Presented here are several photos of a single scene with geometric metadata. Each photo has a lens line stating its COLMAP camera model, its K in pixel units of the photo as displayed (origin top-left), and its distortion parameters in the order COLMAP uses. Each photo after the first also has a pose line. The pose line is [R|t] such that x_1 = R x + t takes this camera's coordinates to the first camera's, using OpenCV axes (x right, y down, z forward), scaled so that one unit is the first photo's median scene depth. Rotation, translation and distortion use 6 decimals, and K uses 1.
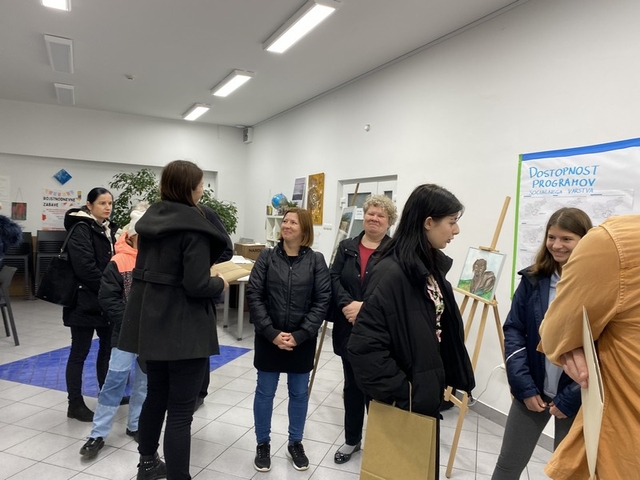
lens RADIAL K [[515.0, 0, 320.0], [0, 515.0, 240.0], [0, 0, 1]] dist [0.027389, -0.001936]
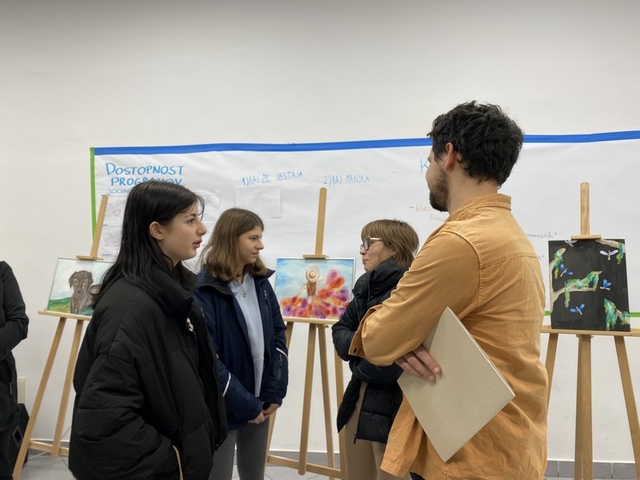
lens RADIAL K [[515.0, 0, 320.0], [0, 515.0, 240.0], [0, 0, 1]] dist [0.027389, -0.001936]
pose [[0.532073, -0.068603, 0.843915, -0.186475], [0.060012, 0.997261, 0.043232, -0.026090], [-0.844569, 0.027643, 0.534732, 0.231364]]
